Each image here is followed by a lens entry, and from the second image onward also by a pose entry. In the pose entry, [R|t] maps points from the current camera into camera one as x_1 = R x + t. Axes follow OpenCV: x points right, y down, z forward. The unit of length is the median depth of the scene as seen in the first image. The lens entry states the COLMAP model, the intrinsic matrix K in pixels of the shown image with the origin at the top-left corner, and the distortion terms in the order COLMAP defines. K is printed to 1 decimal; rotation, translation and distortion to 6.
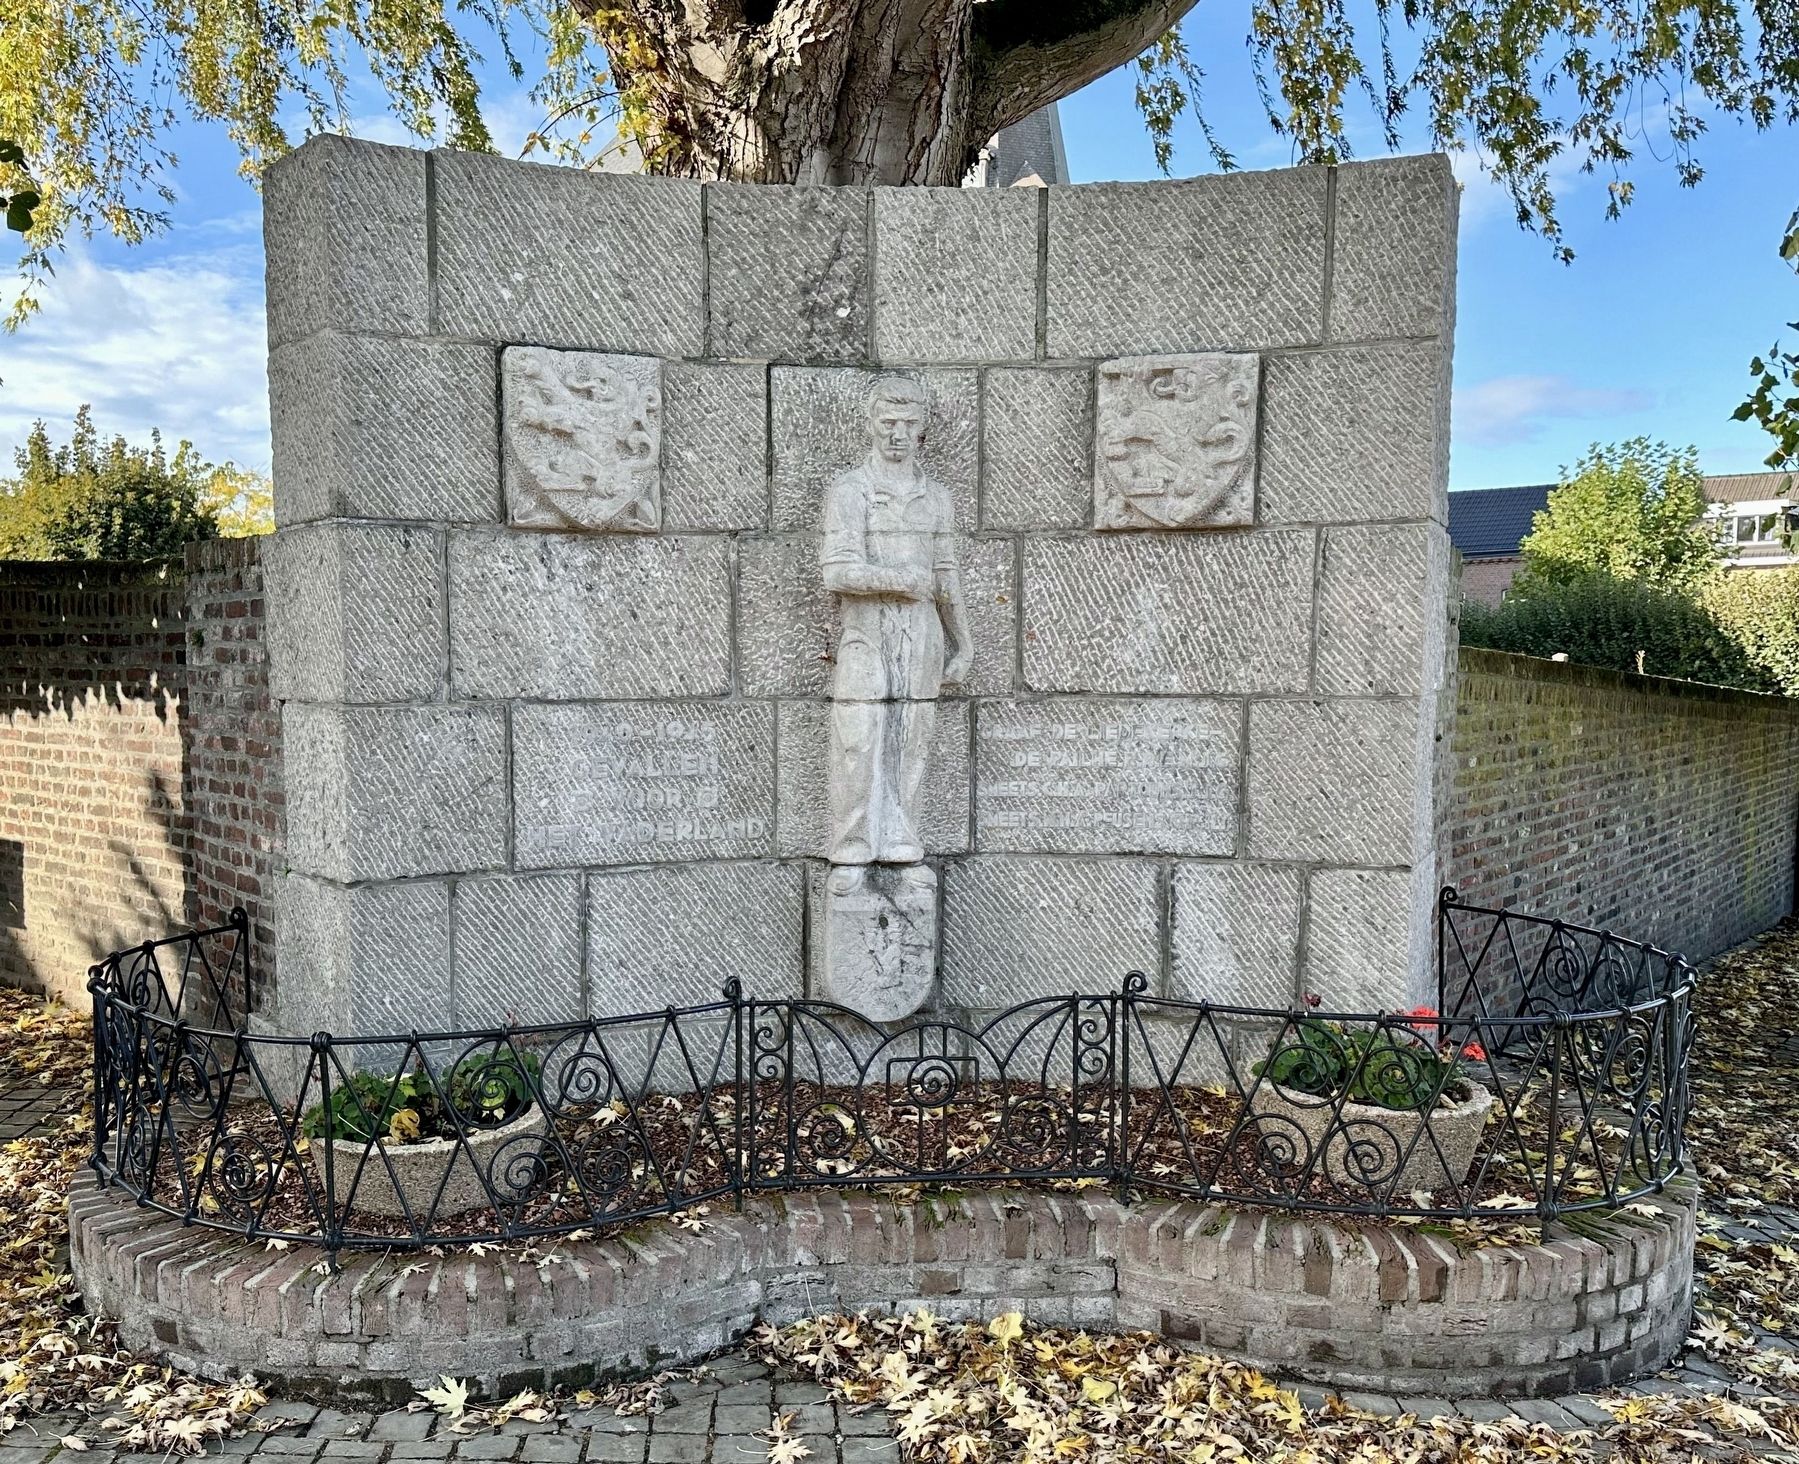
lens RADIAL K [[1355.0, 0, 894.0], [0, 1355.0, 737.1], [0, 0, 1]] dist [0.002762, -0.000339]
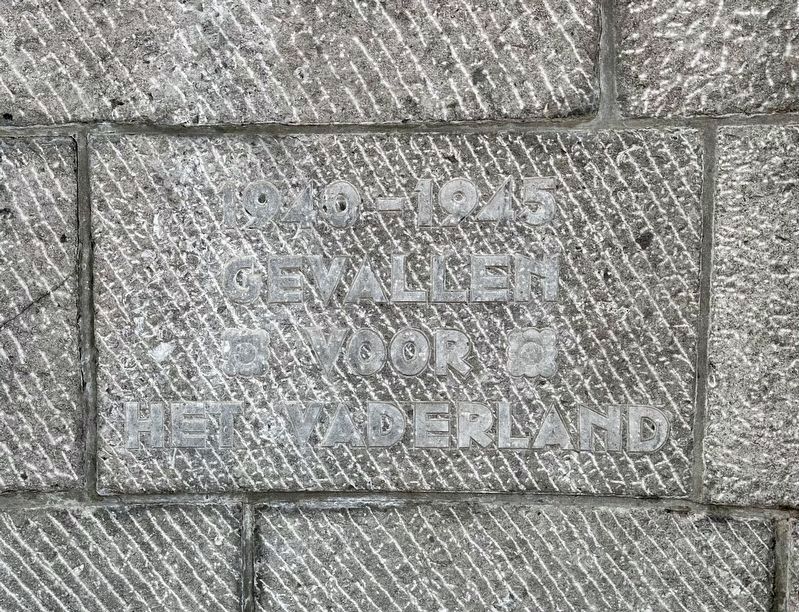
lens RADIAL K [[593.2, 0, 399.4], [0, 593.2, 310.7], [0, 0, 1]] dist [0.035734, 0.003636]
pose [[0.892626, 0.035444, -0.449403, -0.089853], [-0.013559, 0.998564, 0.051825, 0.021613], [0.450594, -0.040167, 0.891825, 0.808810]]
